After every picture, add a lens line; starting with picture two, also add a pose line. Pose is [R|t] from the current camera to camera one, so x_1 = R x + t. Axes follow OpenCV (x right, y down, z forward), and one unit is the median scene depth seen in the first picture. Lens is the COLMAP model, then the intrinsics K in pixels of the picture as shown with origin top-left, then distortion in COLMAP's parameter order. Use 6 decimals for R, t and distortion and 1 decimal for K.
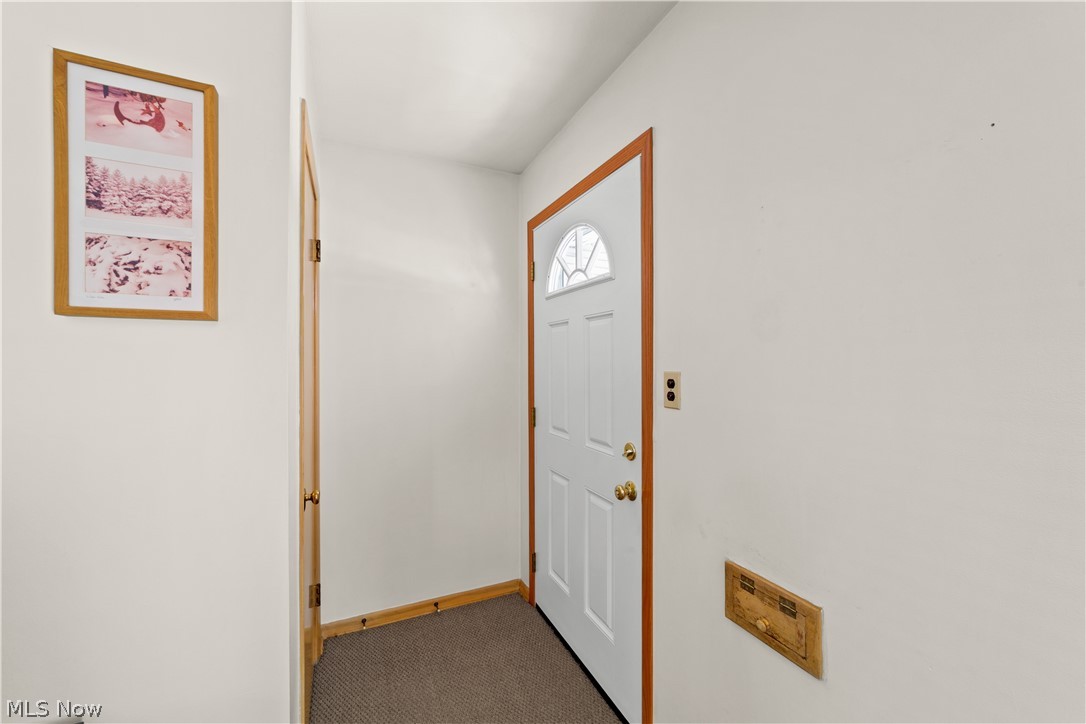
lens RADIAL K [[423.4, 0, 537.4], [0, 423.4, 362.9], [0, 0, 1]] dist [-0.001825, -0.000156]
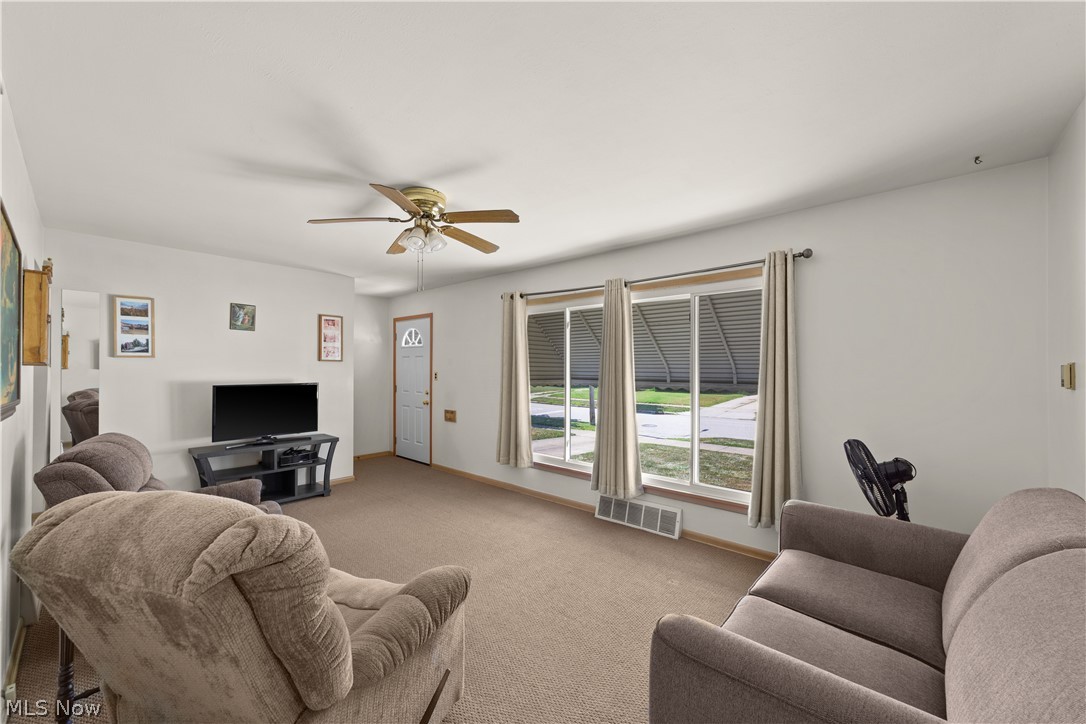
lens RADIAL K [[423.4, 0, 532.0], [0, 423.4, 367.4], [0, 0, 1]] dist [-0.001825, -0.000156]
pose [[0.921818, 0.005628, 0.387582, -0.456230], [-0.004866, 0.999984, -0.002946, -0.018804], [-0.387592, 0.000829, 0.921831, -3.365354]]
